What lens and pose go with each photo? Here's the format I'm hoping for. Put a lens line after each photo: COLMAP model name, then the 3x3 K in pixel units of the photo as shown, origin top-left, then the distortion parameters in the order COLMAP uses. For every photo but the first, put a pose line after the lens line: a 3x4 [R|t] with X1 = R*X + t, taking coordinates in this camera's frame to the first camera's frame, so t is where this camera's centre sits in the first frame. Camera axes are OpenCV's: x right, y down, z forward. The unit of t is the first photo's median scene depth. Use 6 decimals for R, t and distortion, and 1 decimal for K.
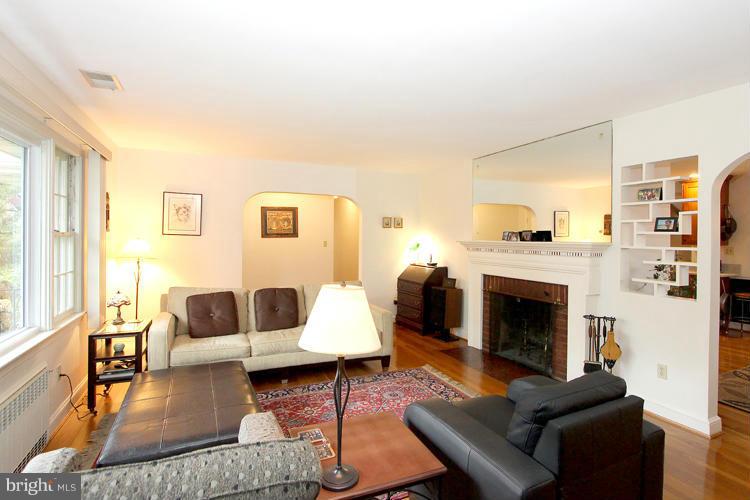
lens RADIAL K [[406.8, 0, 360.4], [0, 406.8, 233.6], [0, 0, 1]] dist [-0.007010, -0.001231]
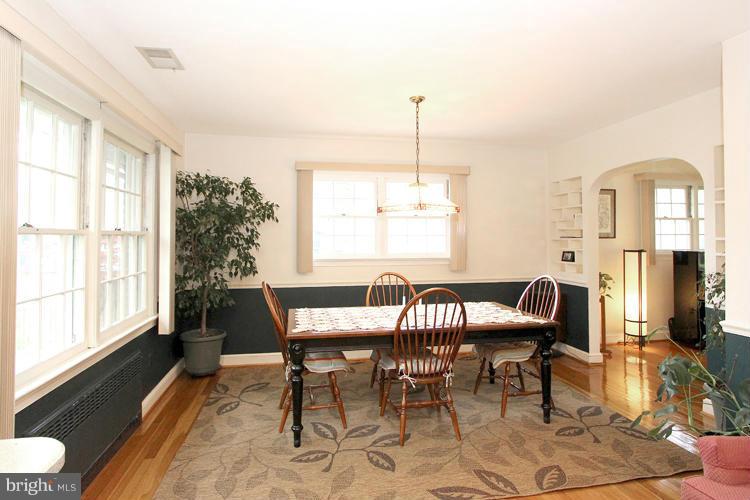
lens RADIAL K [[406.8, 0, 360.4], [0, 406.8, 233.6], [0, 0, 1]] dist [-0.007010, -0.001231]
pose [[0.984300, -0.006060, -0.176397, -0.060455], [0.007397, 0.999949, 0.006925, -0.001625], [0.176346, -0.008121, 0.984295, 0.207958]]
